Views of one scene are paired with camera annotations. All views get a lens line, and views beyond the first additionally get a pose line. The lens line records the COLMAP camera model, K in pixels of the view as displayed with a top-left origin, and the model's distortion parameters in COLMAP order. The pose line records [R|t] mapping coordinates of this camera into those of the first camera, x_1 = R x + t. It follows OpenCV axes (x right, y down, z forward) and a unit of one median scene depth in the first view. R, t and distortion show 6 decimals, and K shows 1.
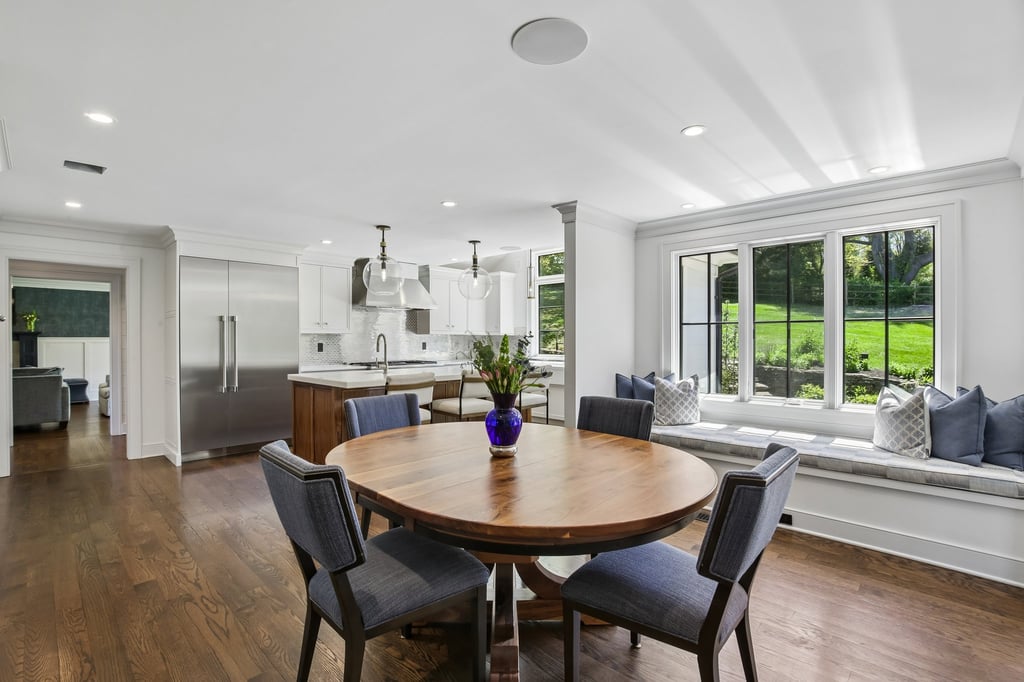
lens RADIAL K [[469.5, 0, 506.9], [0, 469.5, 340.8], [0, 0, 1]] dist [-0.026204, 0.002816]
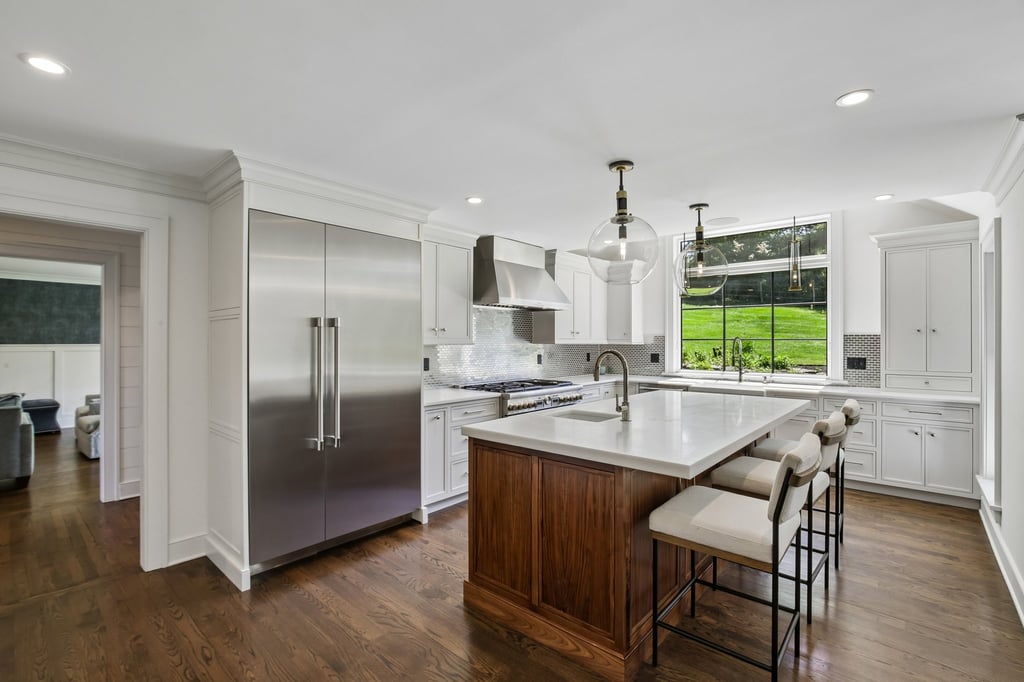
lens RADIAL K [[469.5, 0, 530.3], [0, 469.5, 337.9], [0, 0, 1]] dist [-0.026204, 0.002816]
pose [[0.997749, 0.002964, 0.066997, -0.292429], [-0.002180, 0.999928, -0.011769, -0.016099], [-0.067027, 0.011596, 0.997684, 0.305152]]
